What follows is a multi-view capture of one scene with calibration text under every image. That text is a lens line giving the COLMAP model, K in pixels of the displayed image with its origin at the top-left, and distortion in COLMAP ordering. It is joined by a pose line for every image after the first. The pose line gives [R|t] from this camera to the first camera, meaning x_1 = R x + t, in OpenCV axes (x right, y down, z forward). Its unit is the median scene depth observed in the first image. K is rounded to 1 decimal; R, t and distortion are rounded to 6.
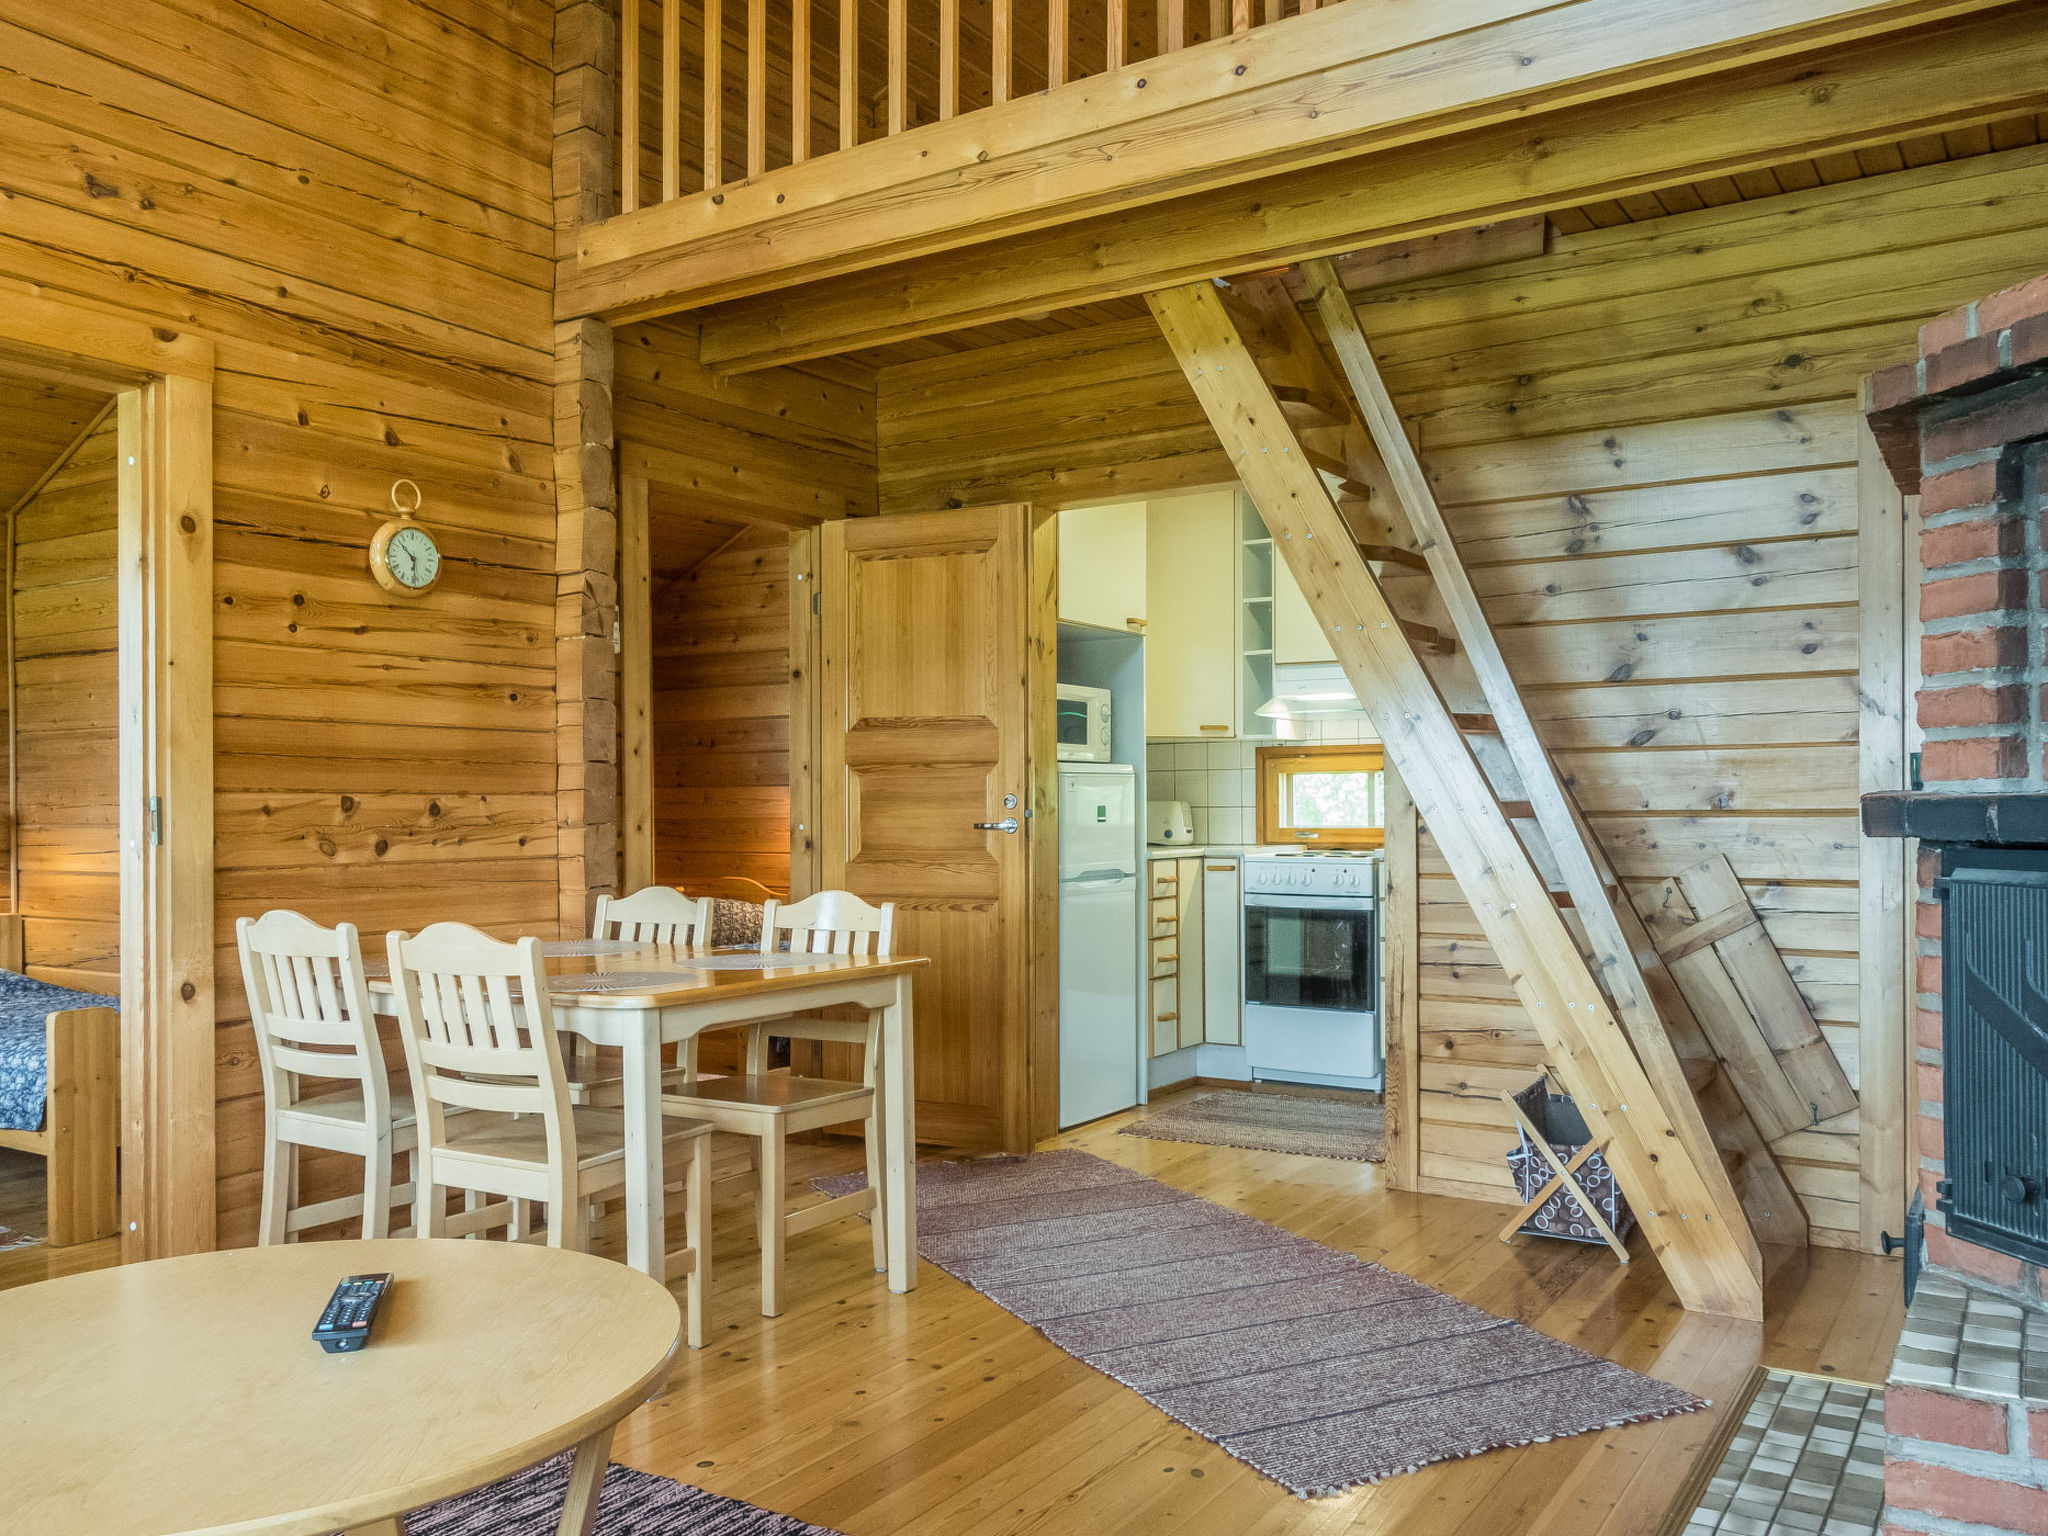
lens RADIAL K [[1623.6, 0, 1022.9], [0, 1623.6, 798.3], [0, 0, 1]] dist [0.003793, -0.000619]
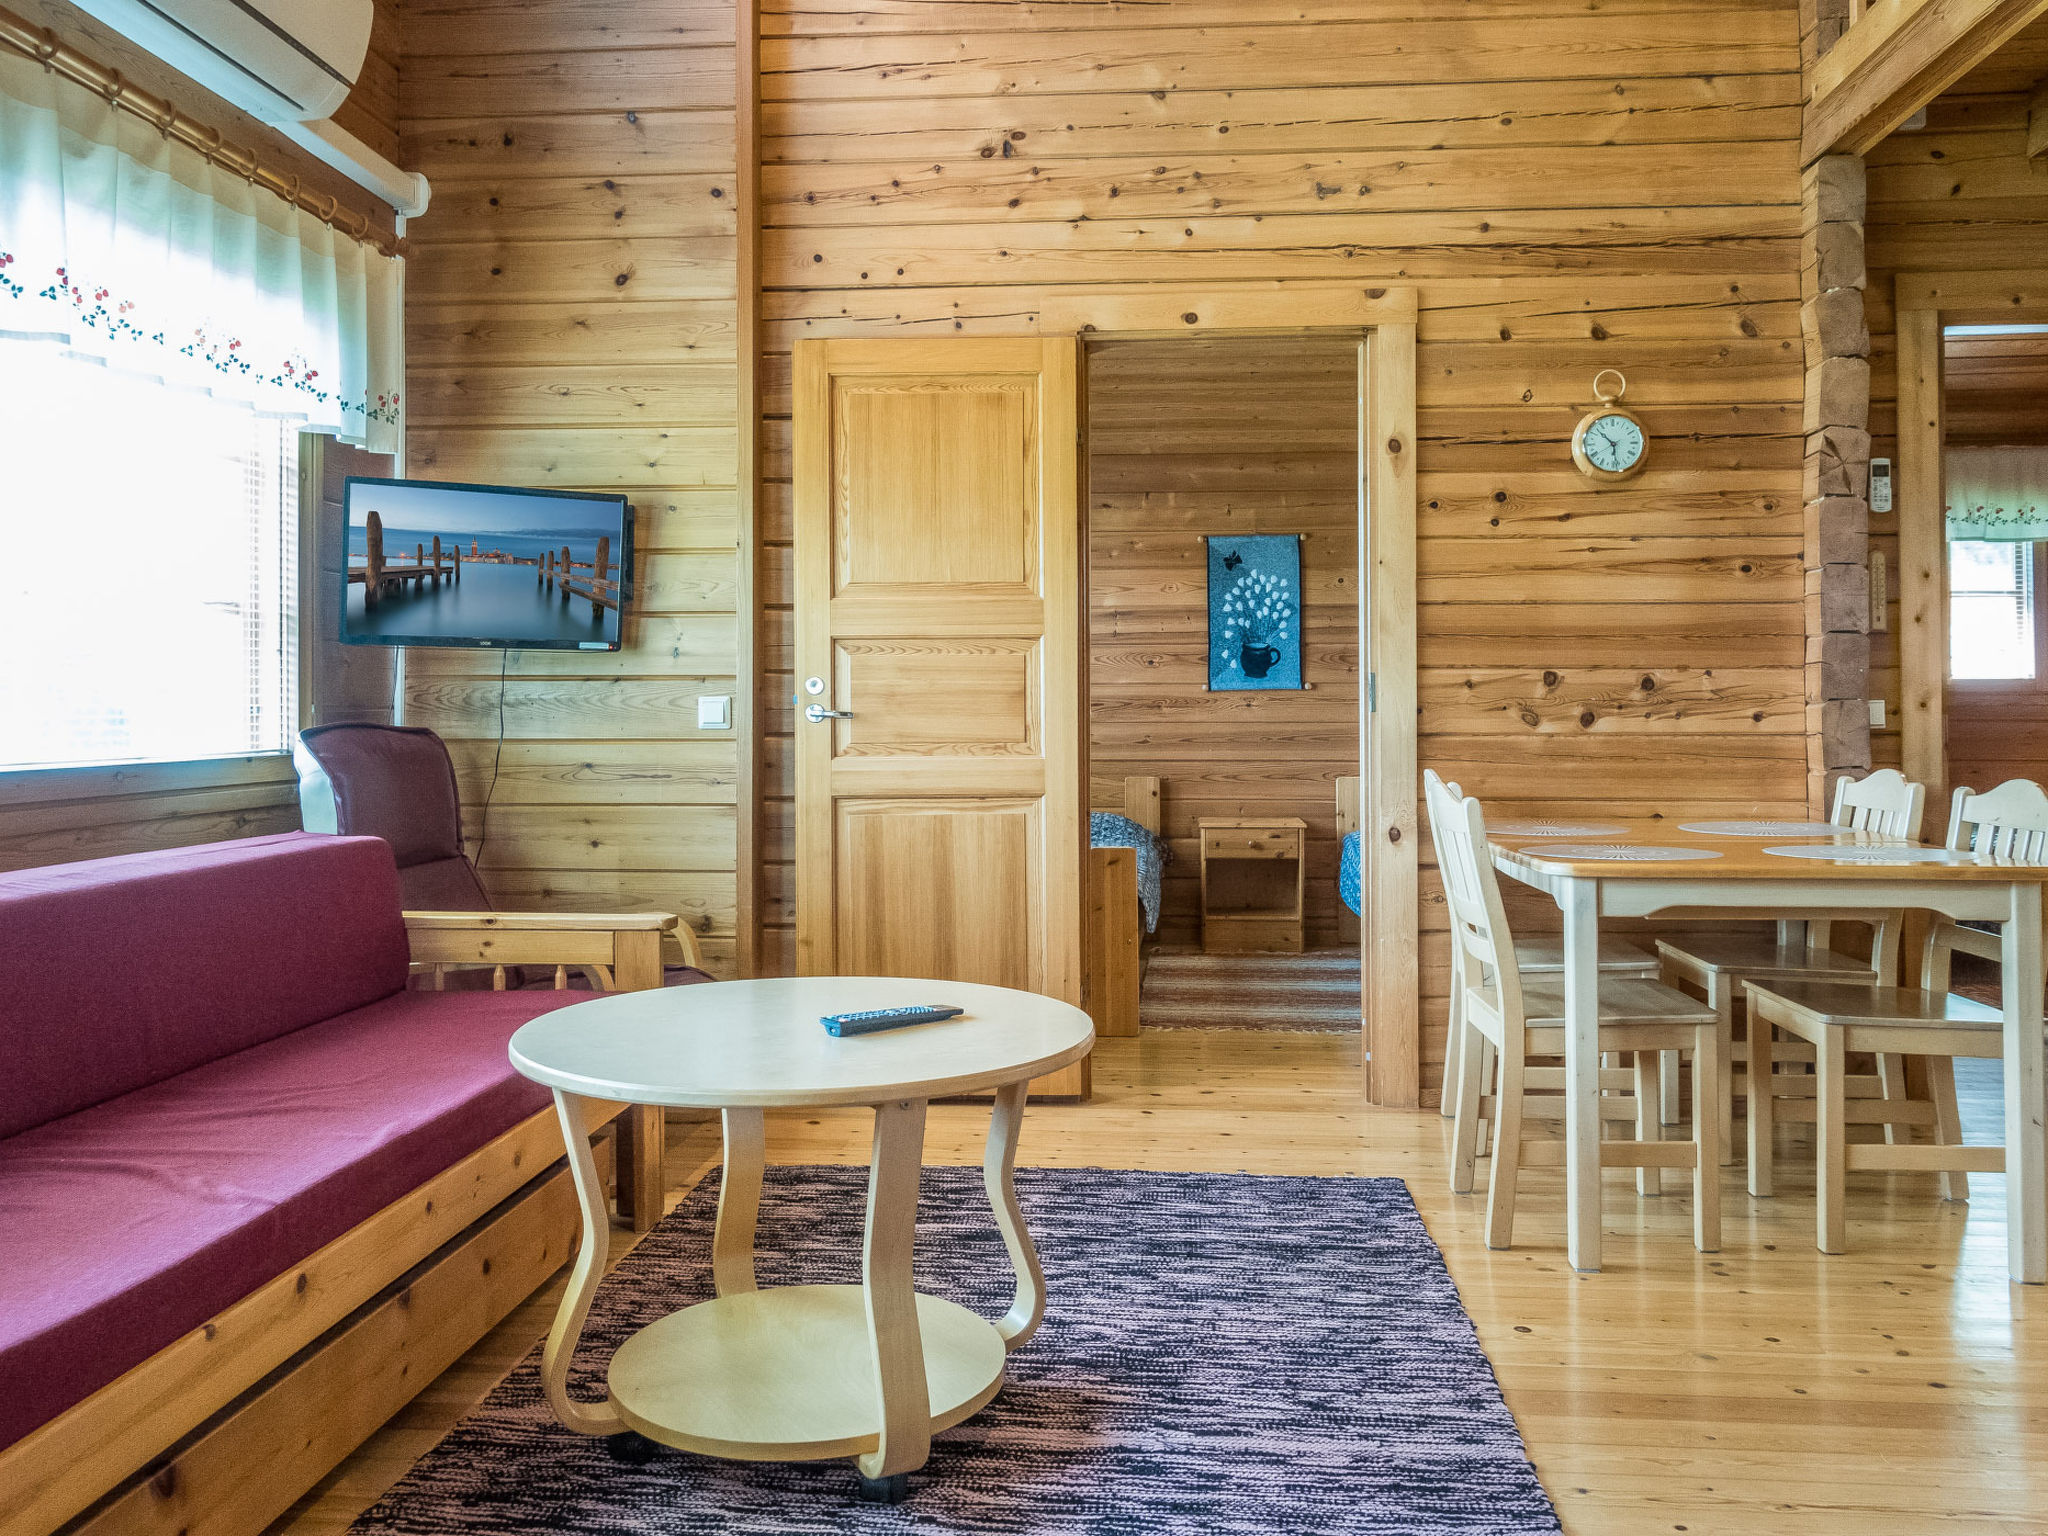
lens RADIAL K [[1618.4, 0, 1026.7], [0, 1618.4, 679.5], [0, 0, 1]] dist [0.002523, -0.008374]
pose [[0.467144, -0.007965, -0.884146, 0.356333], [0.003302, 0.999968, -0.007264, 0.010284], [0.884175, 0.000474, 0.467155, 0.172044]]
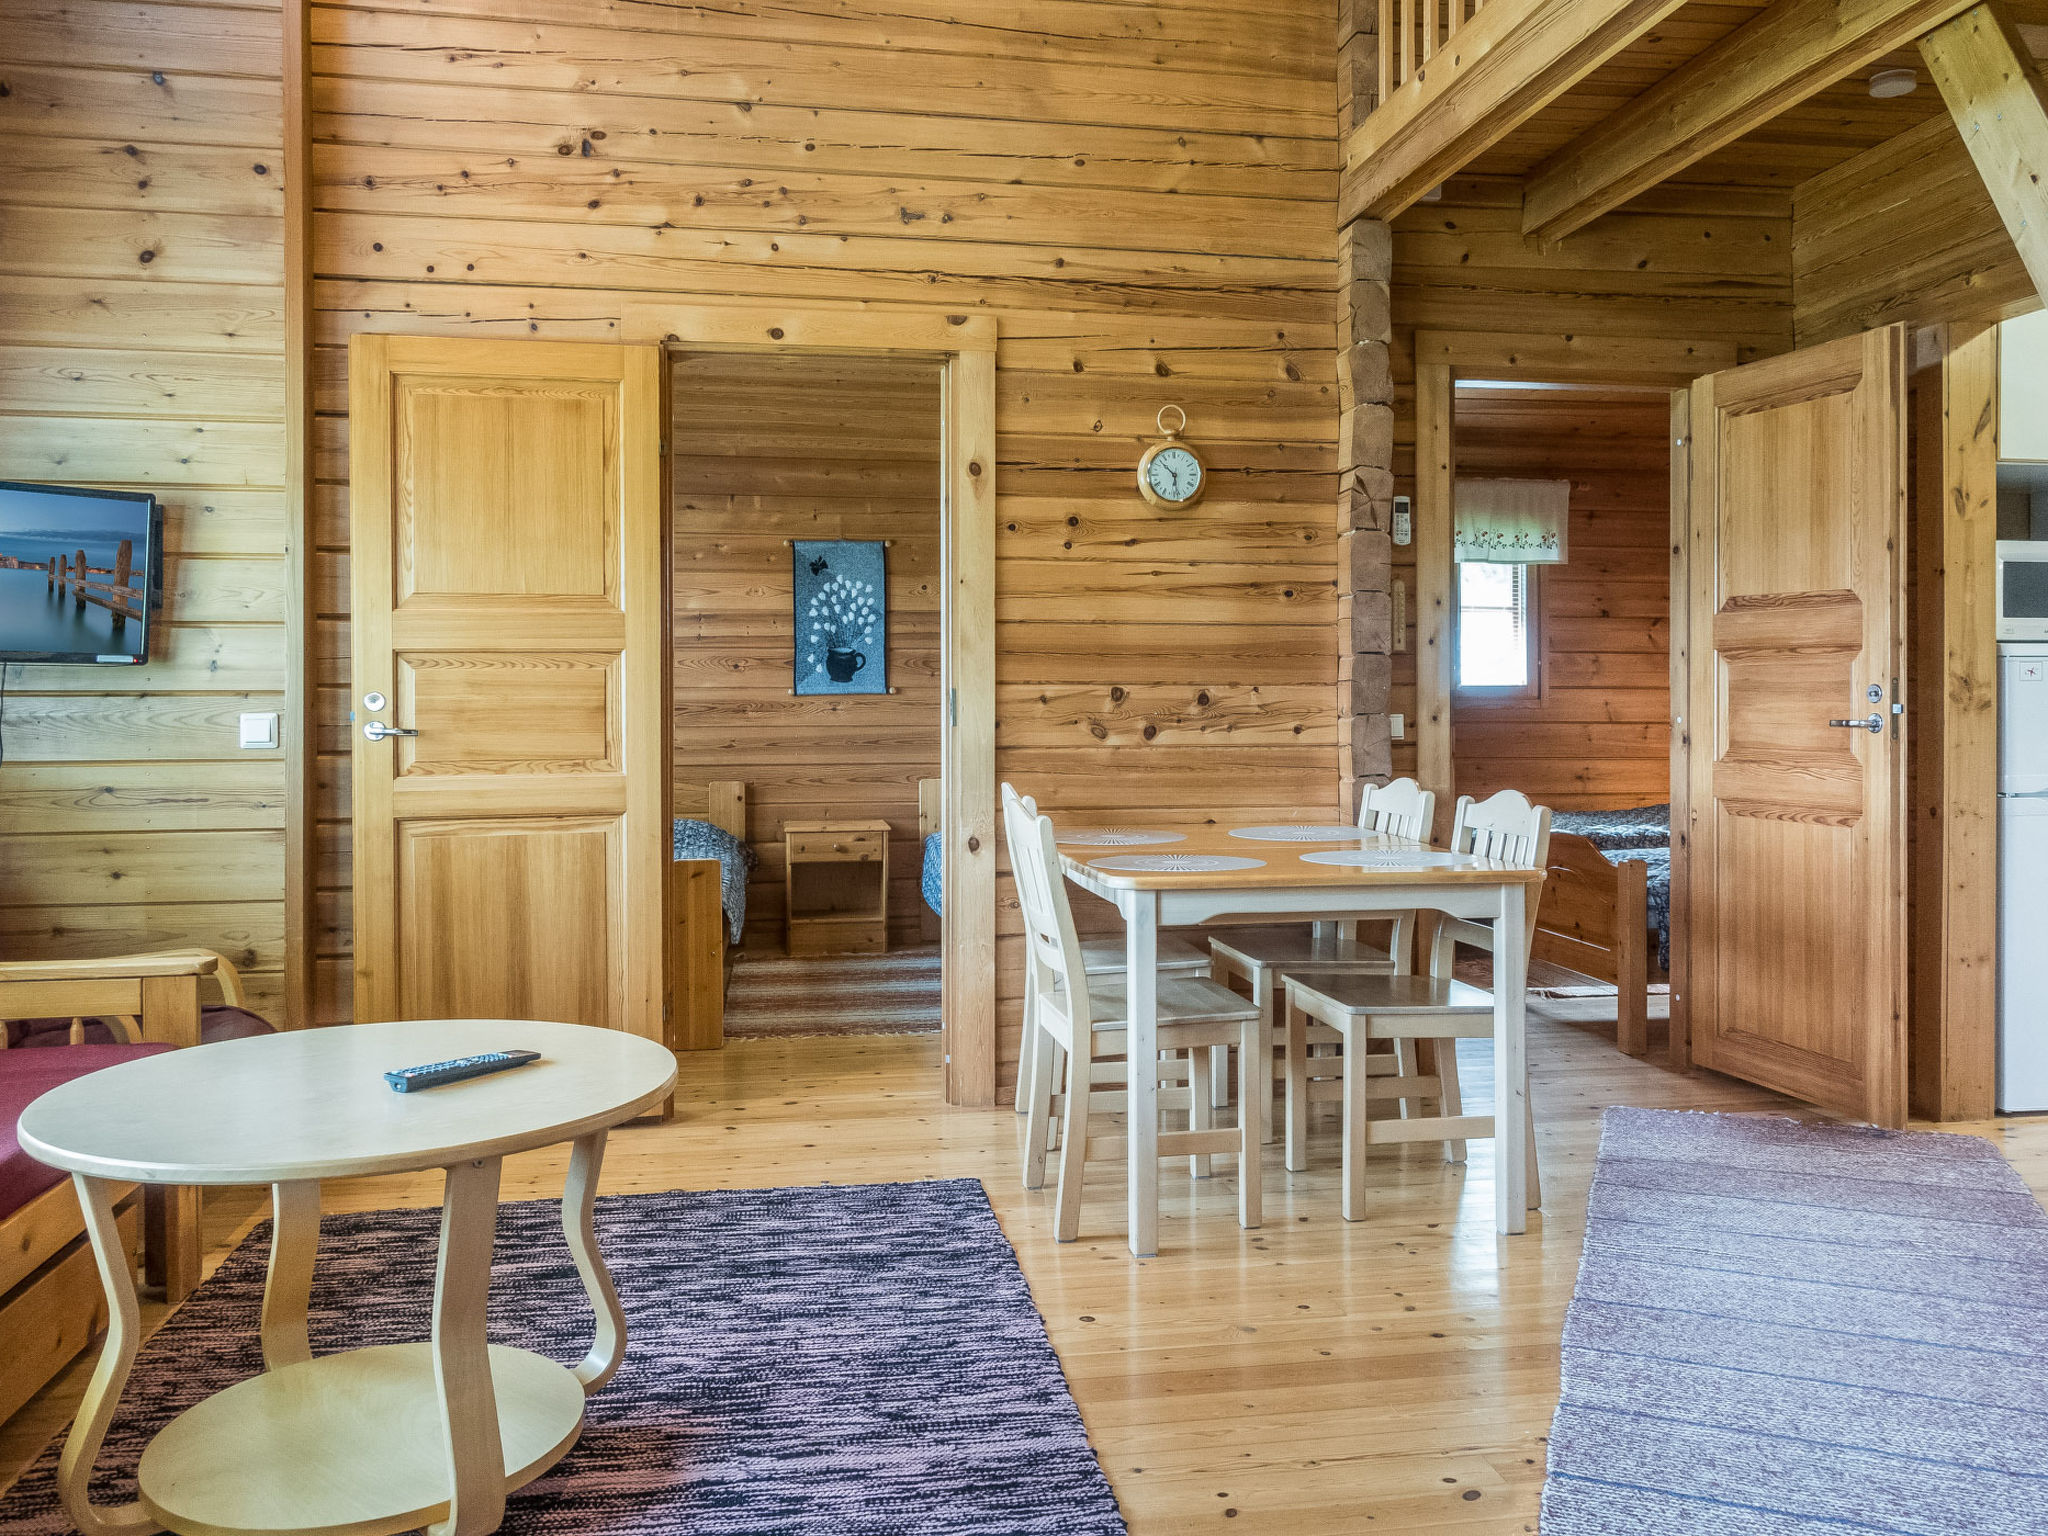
lens RADIAL K [[1616.3, 0, 1030.4], [0, 1616.3, 690.1], [0, 0, 1]] dist [0.003607, 0.001110]
pose [[0.676220, 0.004895, -0.736684, 0.365366], [0.000752, 0.999973, 0.007334, -0.007334], [0.736699, -0.005513, 0.676198, 0.166933]]
